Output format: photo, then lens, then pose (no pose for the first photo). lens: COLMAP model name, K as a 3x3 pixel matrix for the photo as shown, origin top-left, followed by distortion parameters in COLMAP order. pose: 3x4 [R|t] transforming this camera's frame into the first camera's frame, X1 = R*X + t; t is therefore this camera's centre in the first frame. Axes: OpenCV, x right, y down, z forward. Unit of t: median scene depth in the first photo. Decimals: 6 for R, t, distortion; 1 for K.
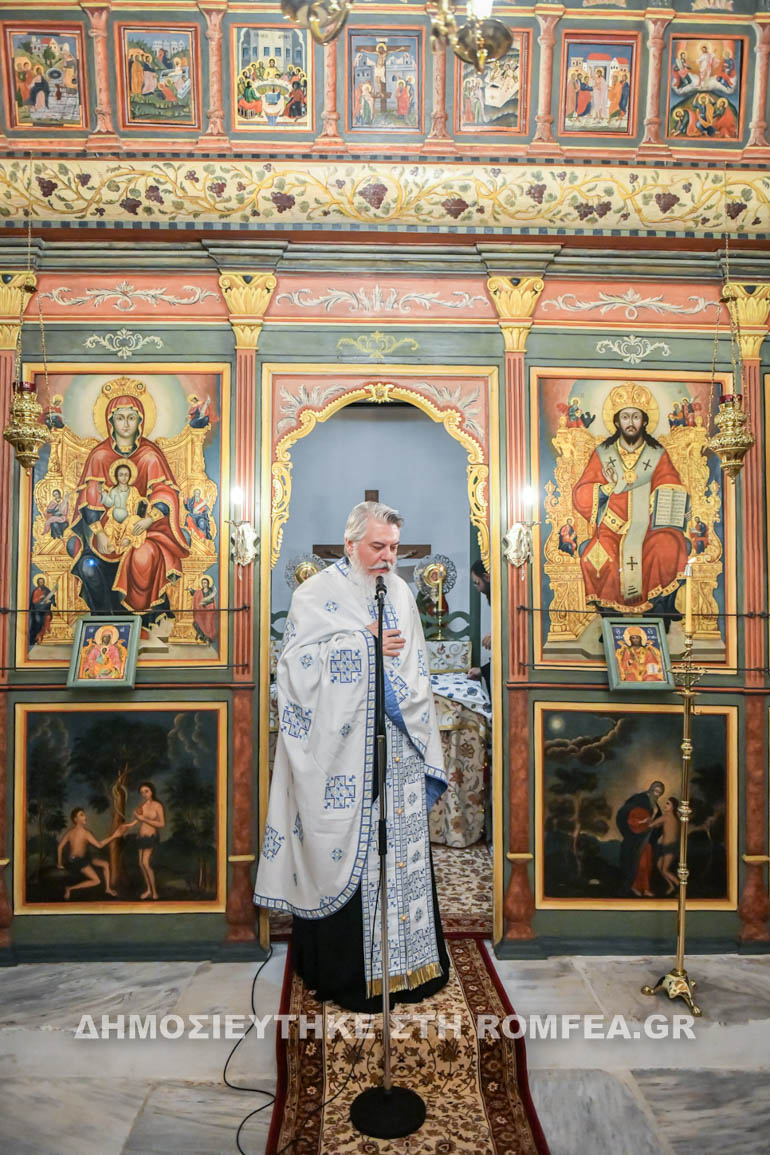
lens RADIAL K [[779.3, 0, 385.7], [0, 779.3, 584.5], [0, 0, 1]] dist [-0.007002, -0.002756]
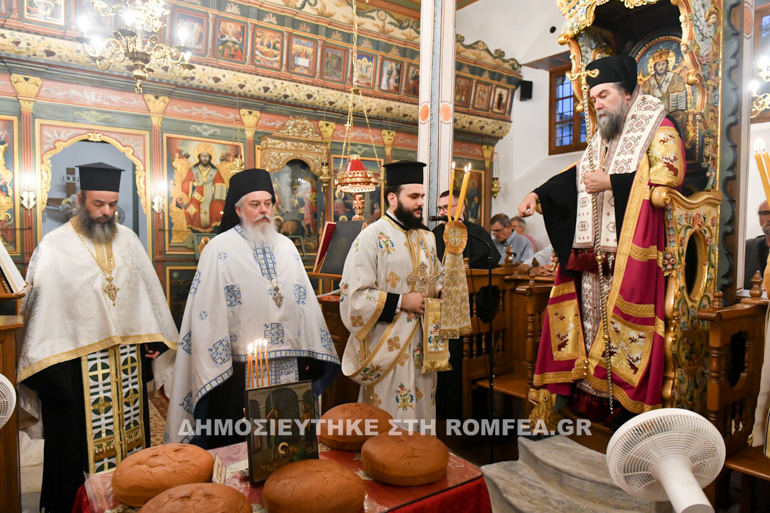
lens RADIAL K [[519.5, 0, 385.8], [0, 519.5, 257.0], [0, 0, 1]] dist [-0.007002, -0.002756]
pose [[0.834155, -0.019086, 0.551200, -0.144563], [-0.015522, 0.998193, 0.058053, 0.010163], [-0.551312, -0.056981, 0.832351, -0.807741]]
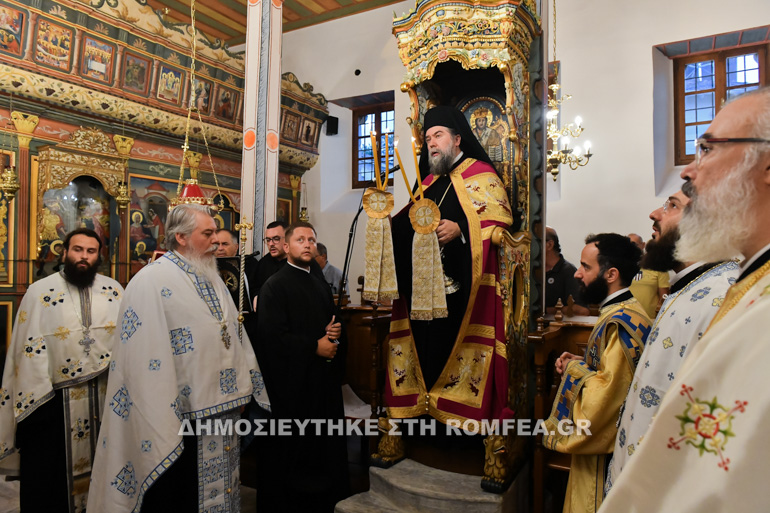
lens RADIAL K [[519.5, 0, 386.0], [0, 519.5, 258.4], [0, 0, 1]] dist [-0.007002, -0.002756]
pose [[0.545231, 0.015500, 0.838143, -0.215338], [-0.028158, 0.999603, -0.000169, 0.003096], [-0.837813, -0.023508, 0.545451, -0.718742]]
